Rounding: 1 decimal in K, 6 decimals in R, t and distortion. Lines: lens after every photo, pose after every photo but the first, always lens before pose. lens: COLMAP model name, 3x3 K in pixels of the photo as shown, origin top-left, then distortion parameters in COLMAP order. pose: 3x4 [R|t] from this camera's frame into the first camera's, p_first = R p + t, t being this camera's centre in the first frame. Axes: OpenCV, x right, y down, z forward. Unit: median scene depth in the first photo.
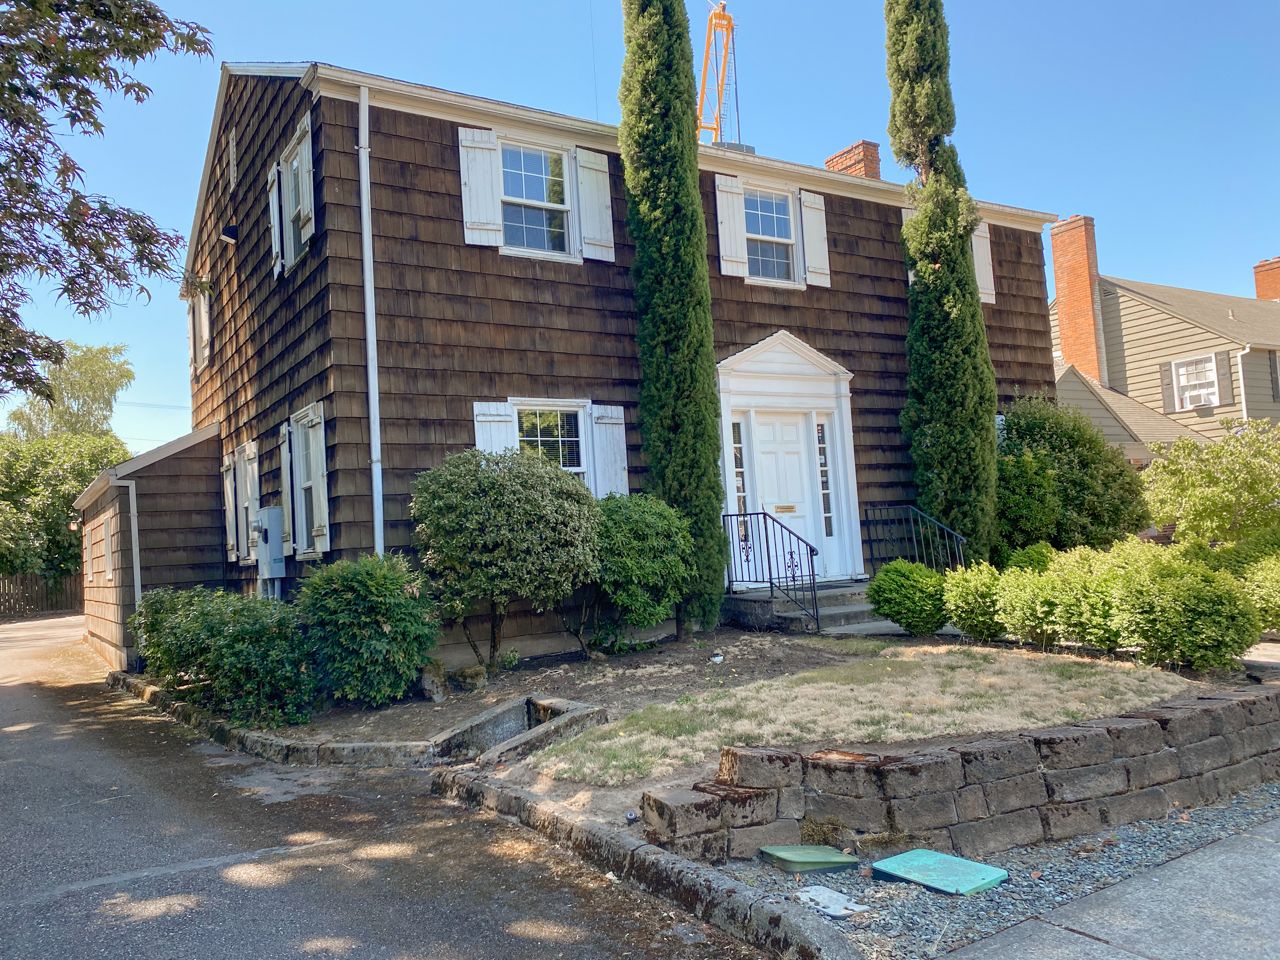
lens RADIAL K [[973.8, 0, 640.0], [0, 973.8, 480.0], [0, 0, 1]] dist [0.101071, -0.001231]
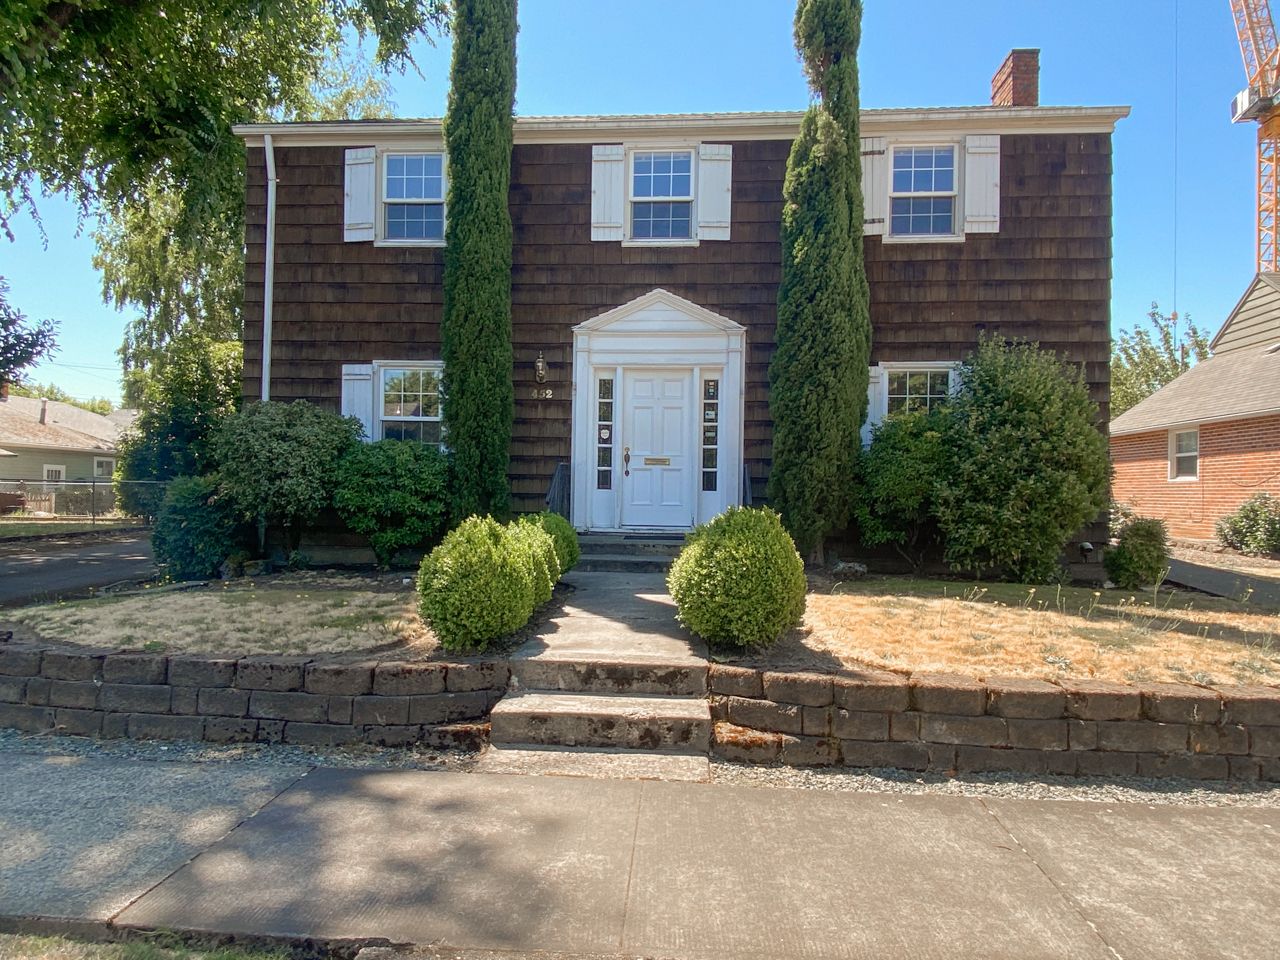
lens RADIAL K [[701.5, 0, 643.1], [0, 701.5, 496.2], [0, 0, 1]] dist [0.039857, -0.001641]
pose [[0.801493, 0.084732, -0.591971, 0.593533], [-0.027927, 0.994134, 0.104484, -0.012061], [0.597352, -0.067211, 0.799158, 0.379493]]
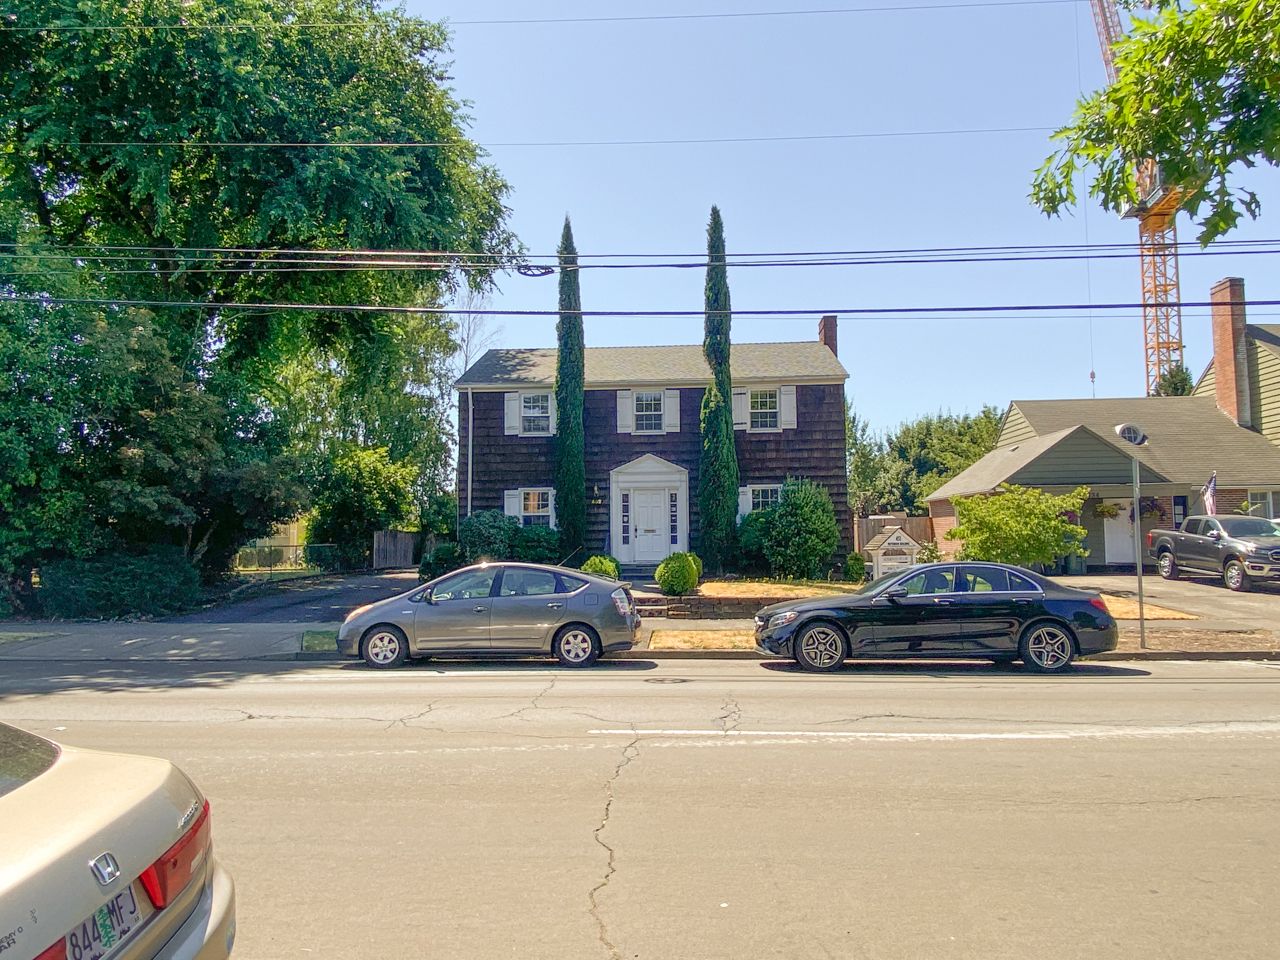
lens RADIAL K [[816.6, 0, 640.0], [0, 816.6, 480.0], [0, 0, 1]] dist [0.059924, -0.000535]
pose [[0.810759, 0.023192, -0.584920, 1.262649], [-0.004527, 0.999433, 0.033353, -0.156130], [0.585362, -0.024394, 0.810405, -0.579761]]
